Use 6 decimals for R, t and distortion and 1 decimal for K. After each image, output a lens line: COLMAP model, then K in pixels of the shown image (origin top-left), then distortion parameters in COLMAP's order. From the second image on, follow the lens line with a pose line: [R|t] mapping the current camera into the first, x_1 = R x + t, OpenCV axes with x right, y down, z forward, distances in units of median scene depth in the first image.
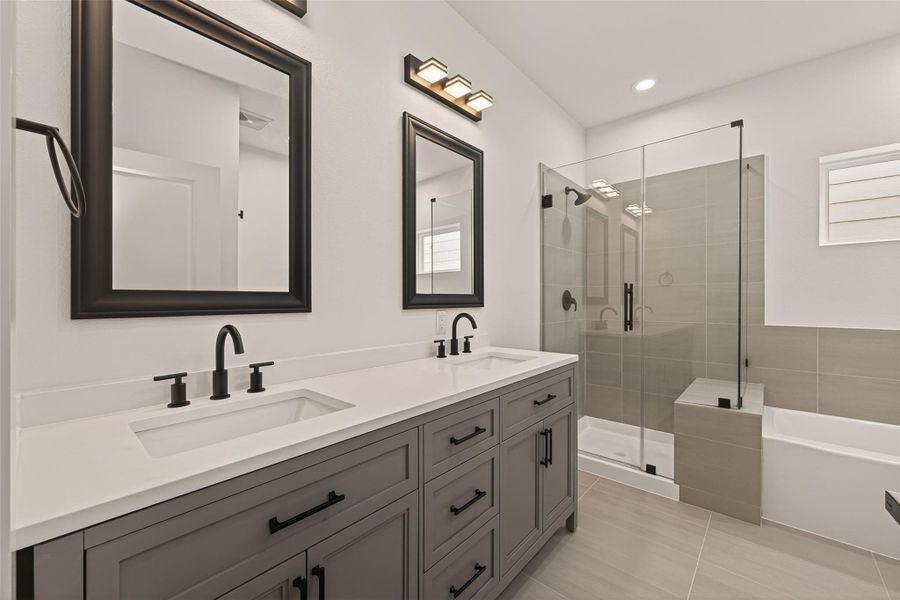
lens RADIAL K [[362.7, 0, 454.0], [0, 362.7, 299.8], [0, 0, 1]] dist [0.004030, -0.001386]
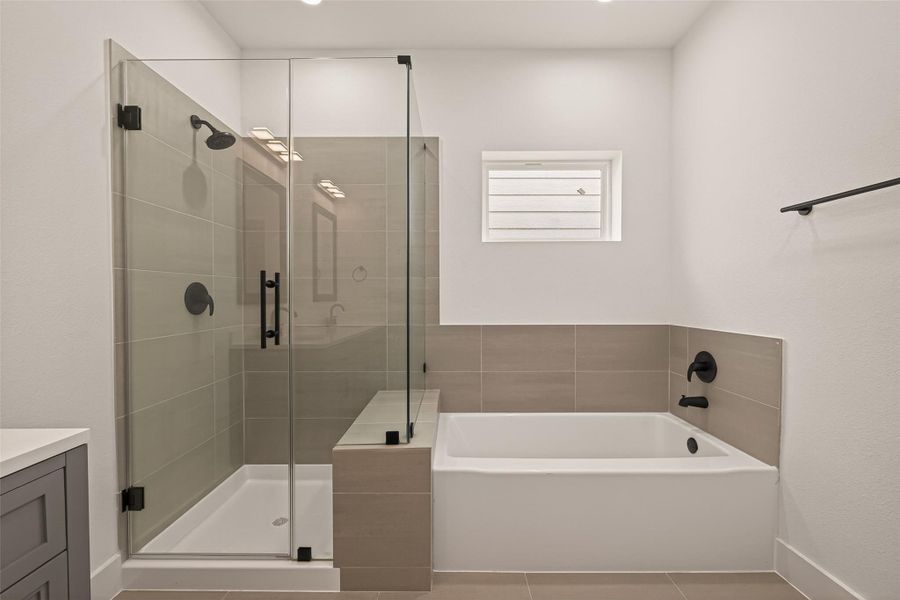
lens RADIAL K [[362.7, 0, 448.4], [0, 362.7, 299.6], [0, 0, 1]] dist [0.004030, -0.001386]
pose [[0.765177, -0.009196, 0.643755, 0.305680], [0.004676, 0.999951, 0.008727, -0.000383], [-0.643803, -0.003667, 0.765182, 0.311138]]
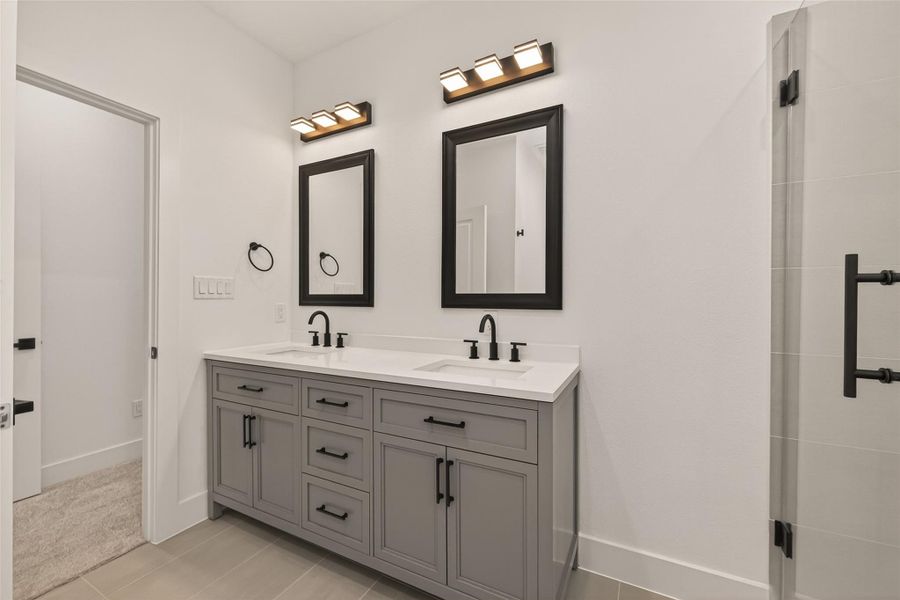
lens RADIAL K [[362.7, 0, 455.2], [0, 362.7, 301.1], [0, 0, 1]] dist [0.004030, -0.001386]
pose [[0.245206, 0.007445, -0.969442, 0.687709], [-0.008533, 0.999948, 0.005521, -0.000982], [0.969434, 0.006918, 0.245257, 0.542385]]
